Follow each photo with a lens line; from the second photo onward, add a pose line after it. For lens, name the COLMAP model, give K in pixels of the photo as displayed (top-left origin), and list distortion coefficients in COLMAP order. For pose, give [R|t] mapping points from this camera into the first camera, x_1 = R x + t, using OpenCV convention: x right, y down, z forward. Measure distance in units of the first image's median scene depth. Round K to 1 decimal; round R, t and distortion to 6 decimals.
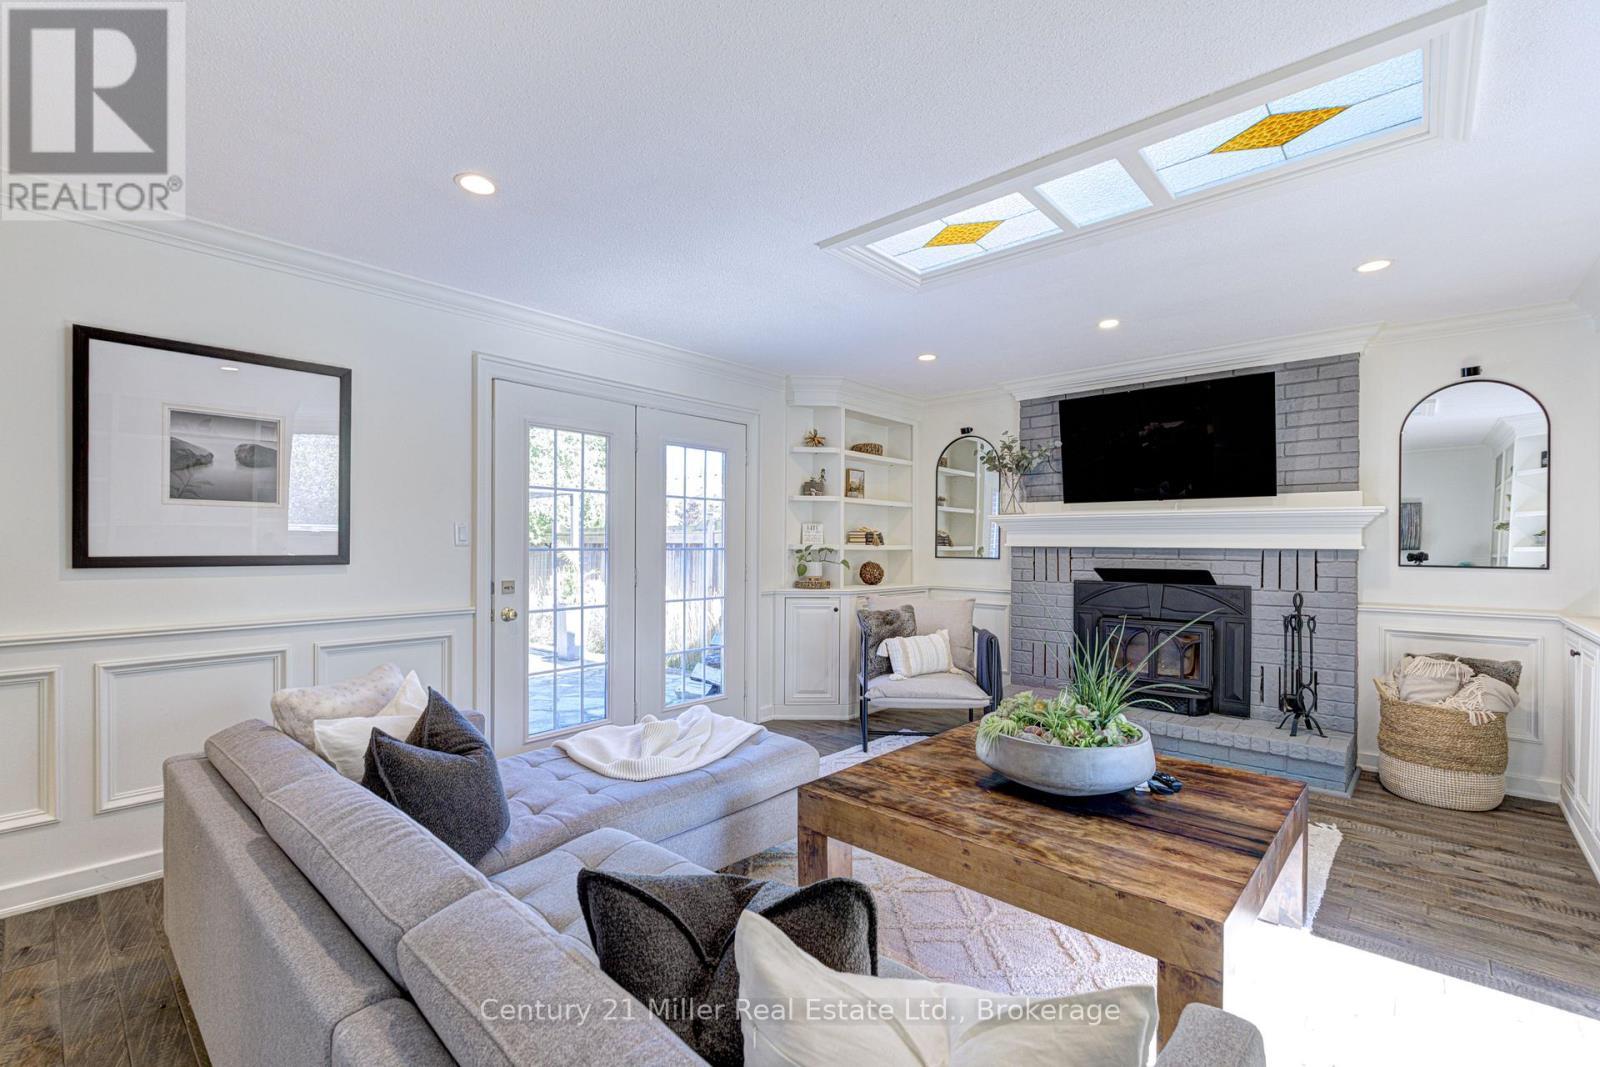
lens RADIAL K [[700.0, 0, 787.5], [0, 700.0, 545.6], [0, 0, 1]] dist [-0.005790, -0.000786]
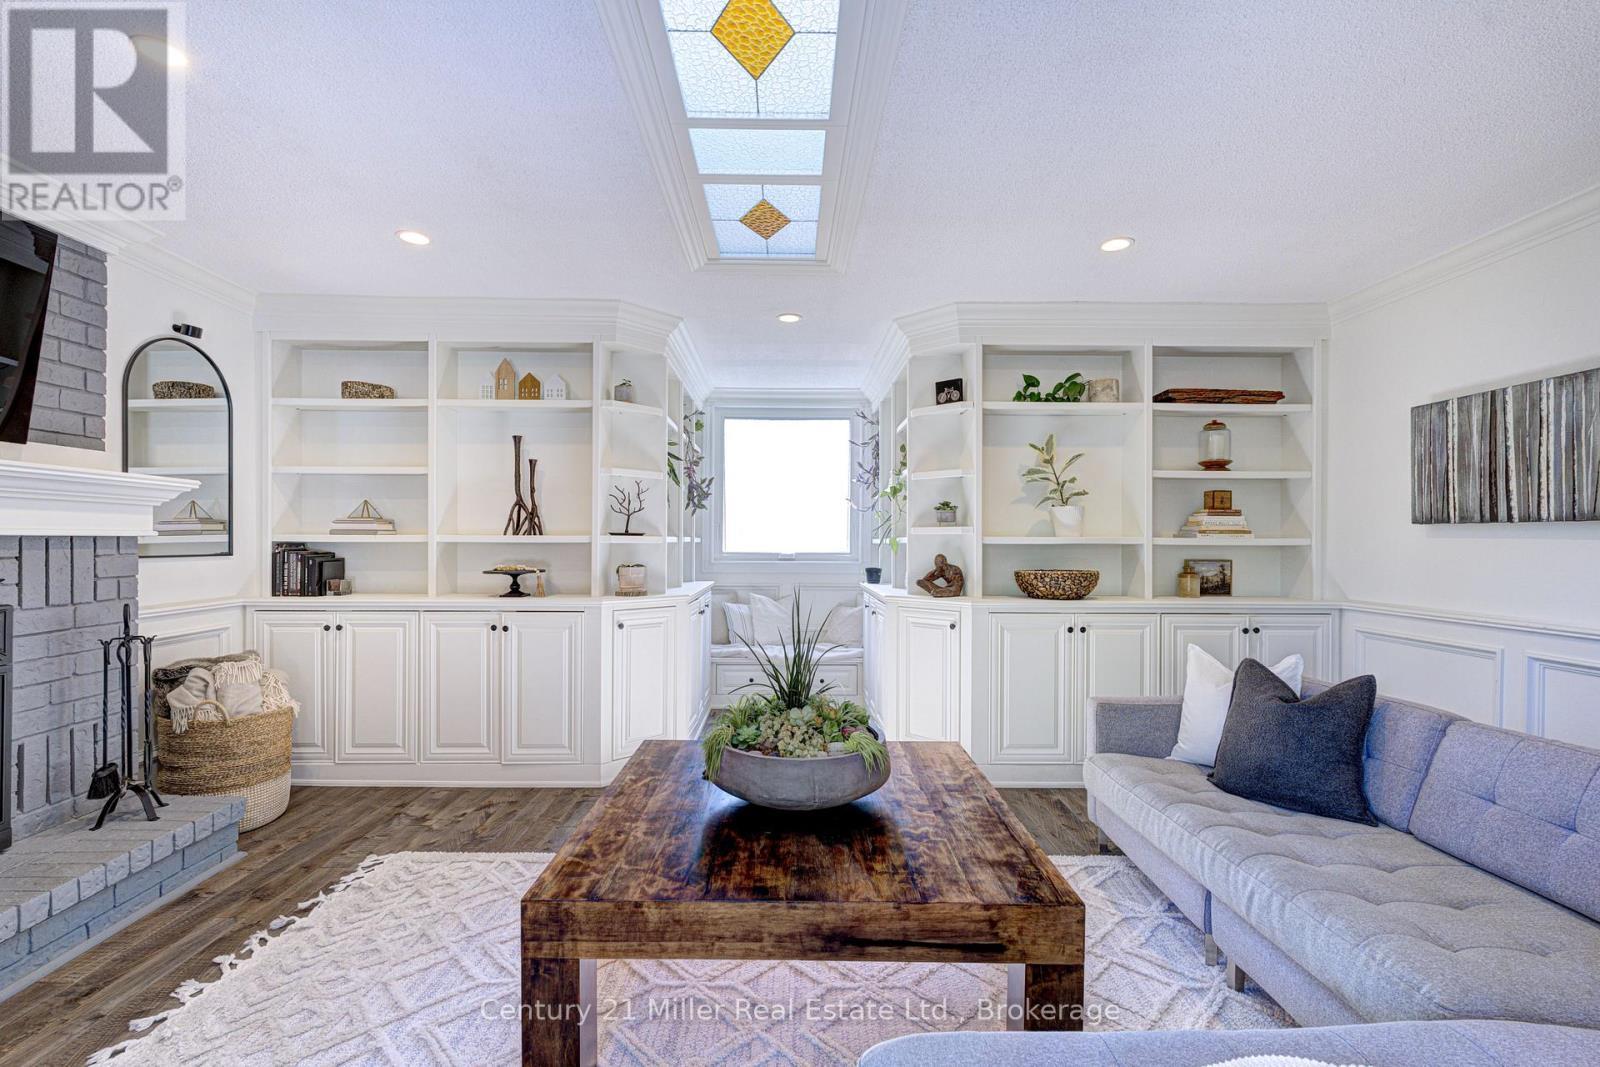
lens RADIAL K [[700.0, 0, 798.0], [0, 700.0, 536.1], [0, 0, 1]] dist [-0.005790, -0.000786]
pose [[-0.683333, -0.006962, 0.730074, -0.158919], [-0.007719, 0.999968, 0.002311, -0.001293], [-0.730066, -0.004056, -0.683364, 0.944078]]
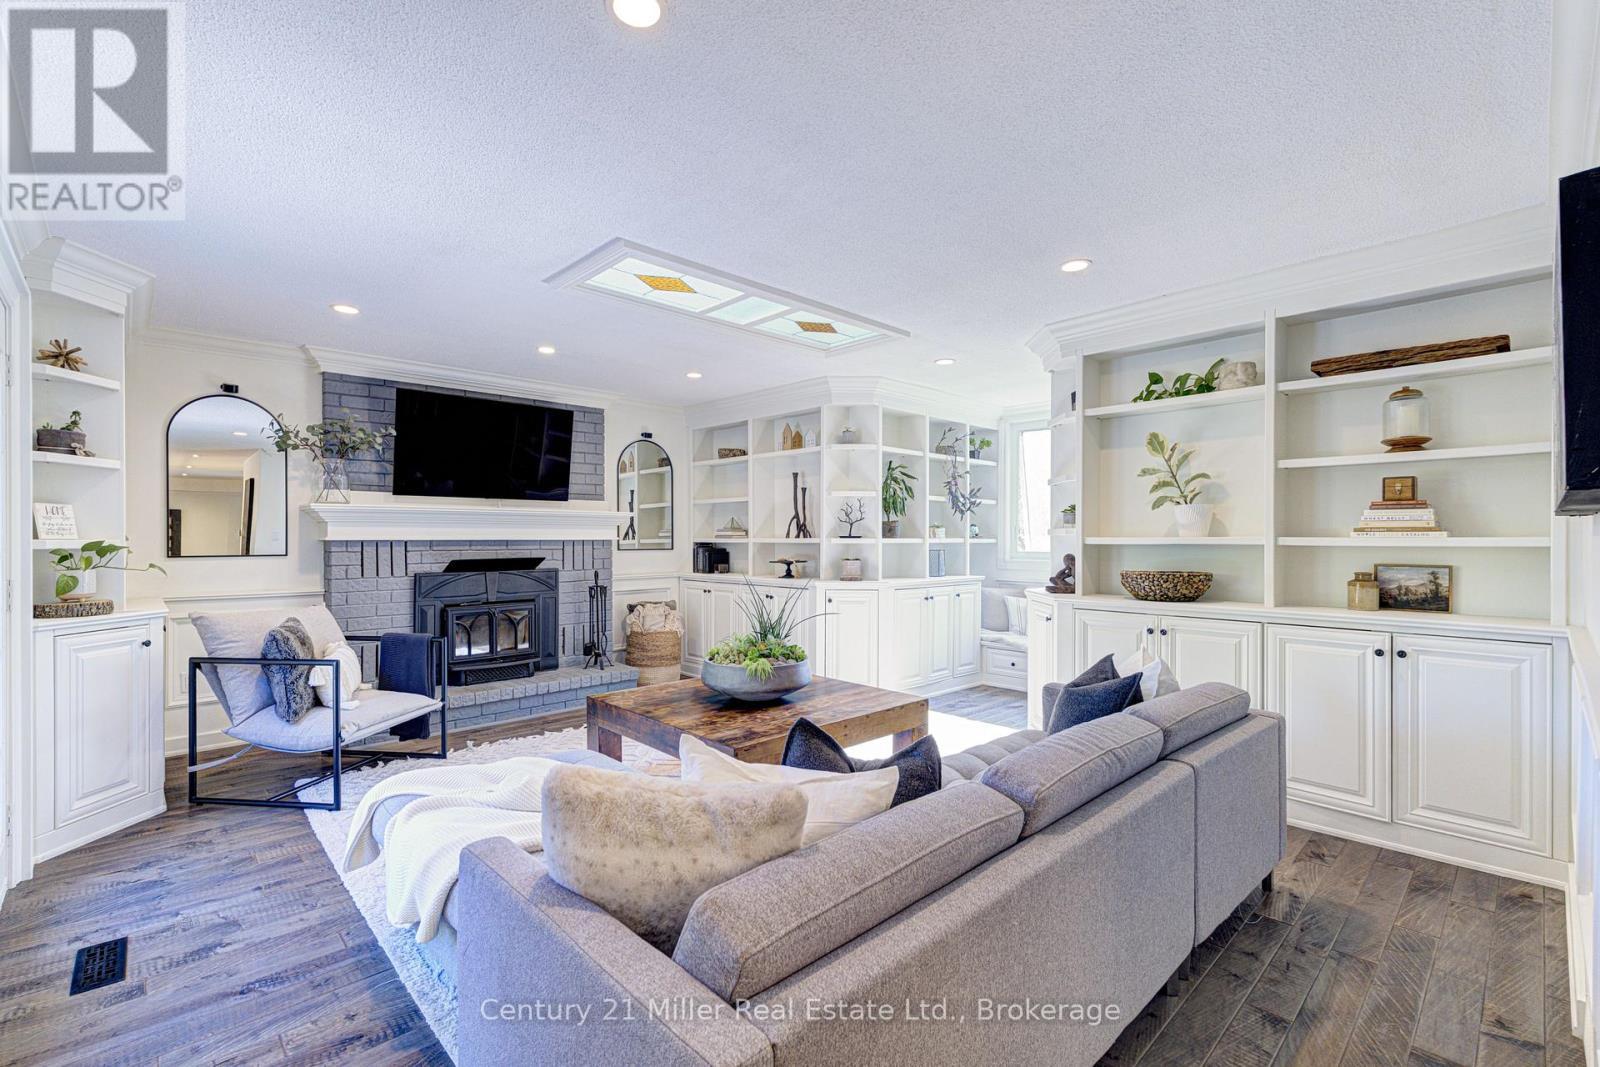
lens RADIAL K [[700.0, 0, 805.1], [0, 700.0, 536.3], [0, 0, 1]] dist [-0.005790, -0.000786]
pose [[0.058440, -0.004082, 0.998283, -0.648616], [0.002790, 0.999988, 0.003926, -0.006598], [-0.998287, 0.002556, 0.058450, 0.466506]]
